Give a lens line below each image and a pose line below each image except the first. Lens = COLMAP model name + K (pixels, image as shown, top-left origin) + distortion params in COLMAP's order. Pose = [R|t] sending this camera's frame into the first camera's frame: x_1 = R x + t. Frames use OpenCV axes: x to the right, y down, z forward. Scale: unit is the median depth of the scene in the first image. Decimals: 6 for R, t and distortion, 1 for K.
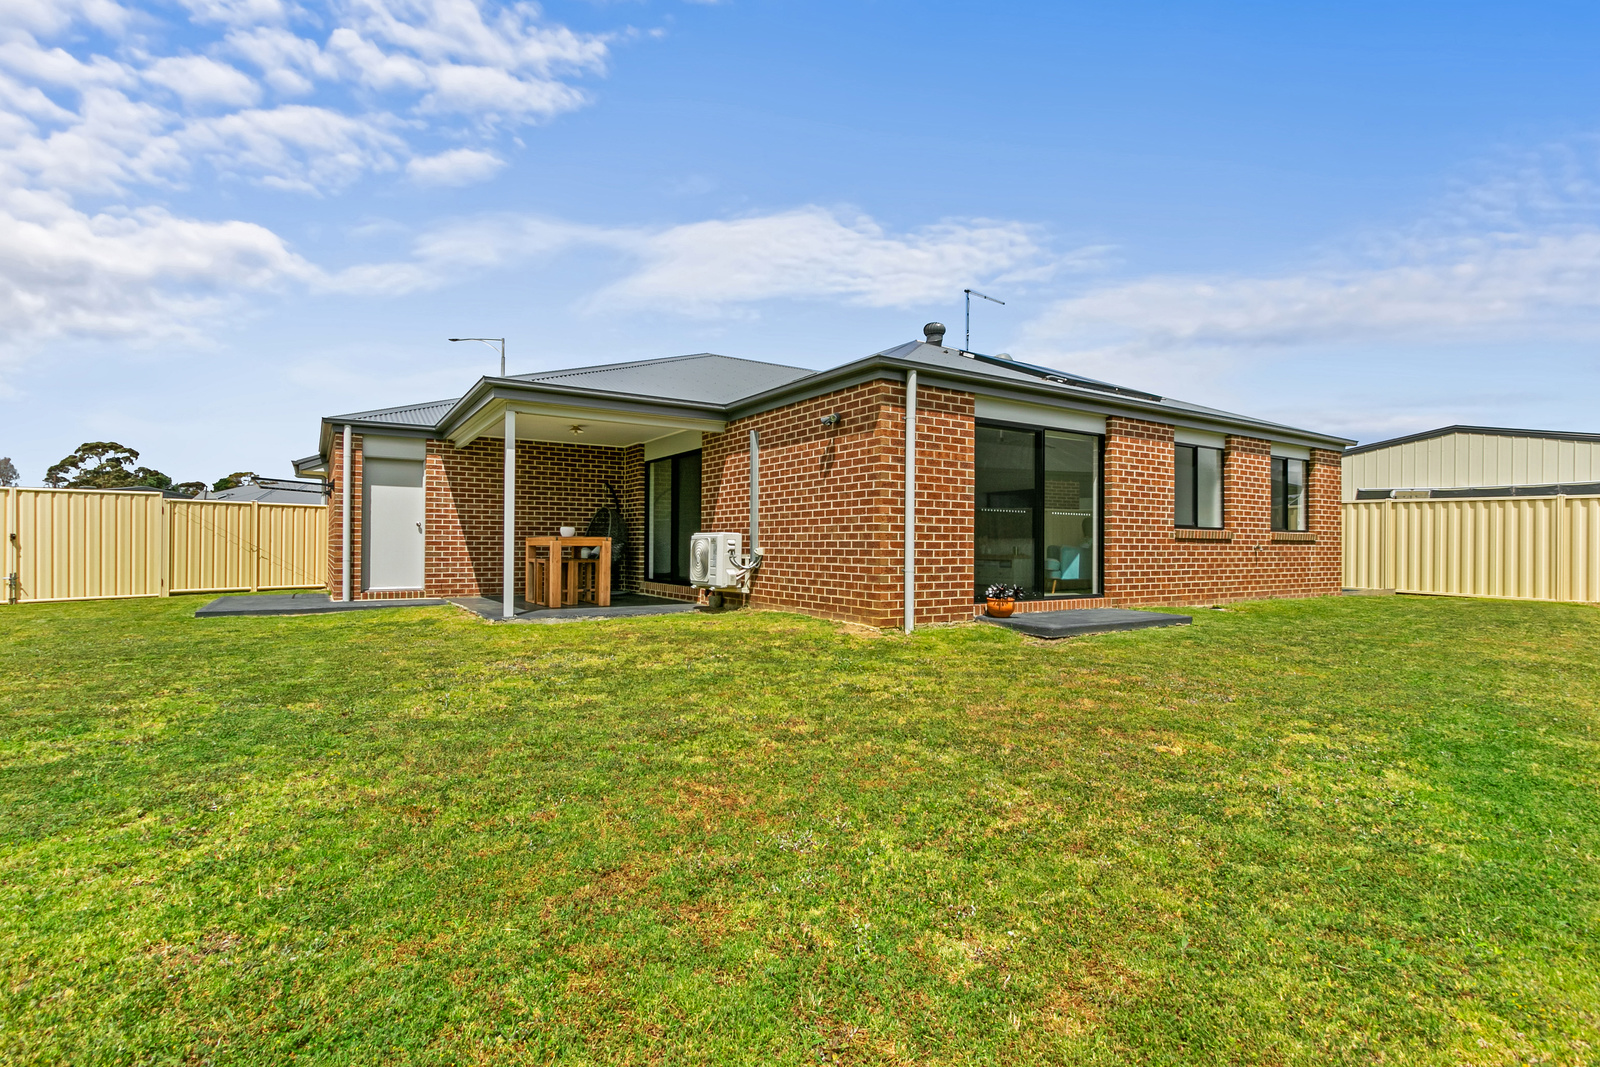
lens RADIAL K [[732.2, 0, 797.5], [0, 732.2, 539.7], [0, 0, 1]] dist [0.001525, -0.000083]
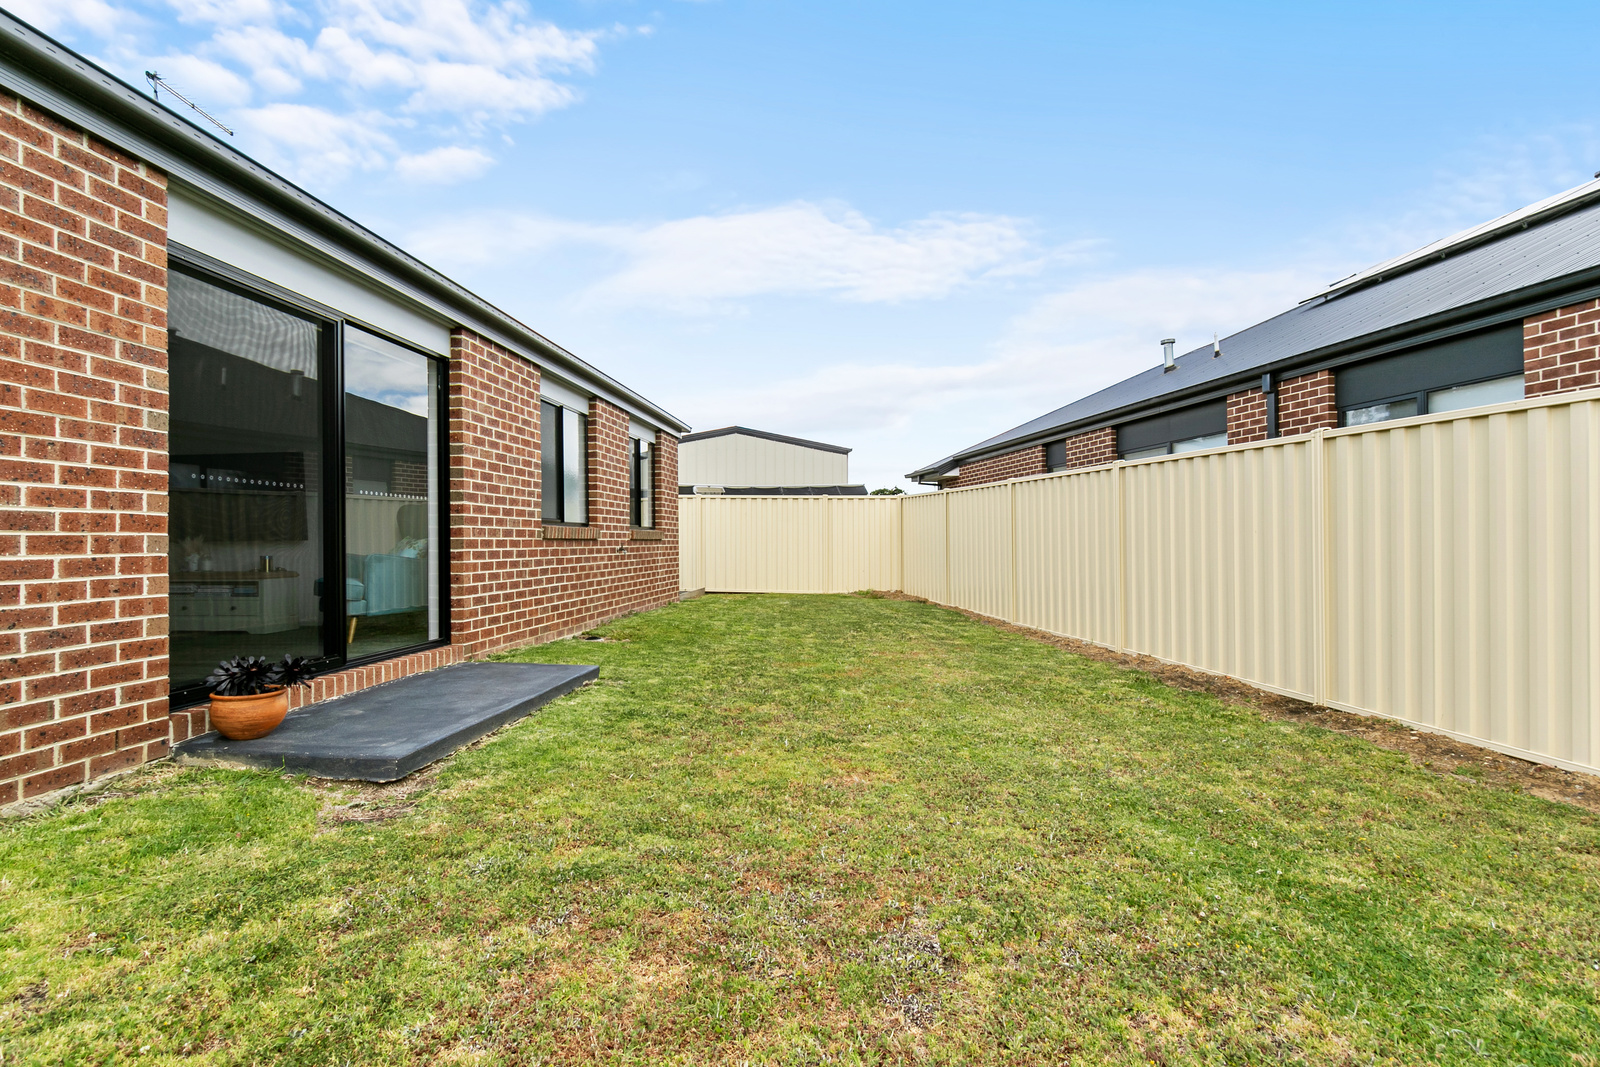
lens RADIAL K [[819.6, 0, 795.4], [0, 819.6, 537.2], [0, 0, 1]] dist [-0.002764, -0.000724]
pose [[0.633237, -0.006975, 0.773927, 0.112624], [0.006098, 0.999973, 0.004023, -0.006133], [-0.773934, 0.002171, 0.633263, 0.454626]]
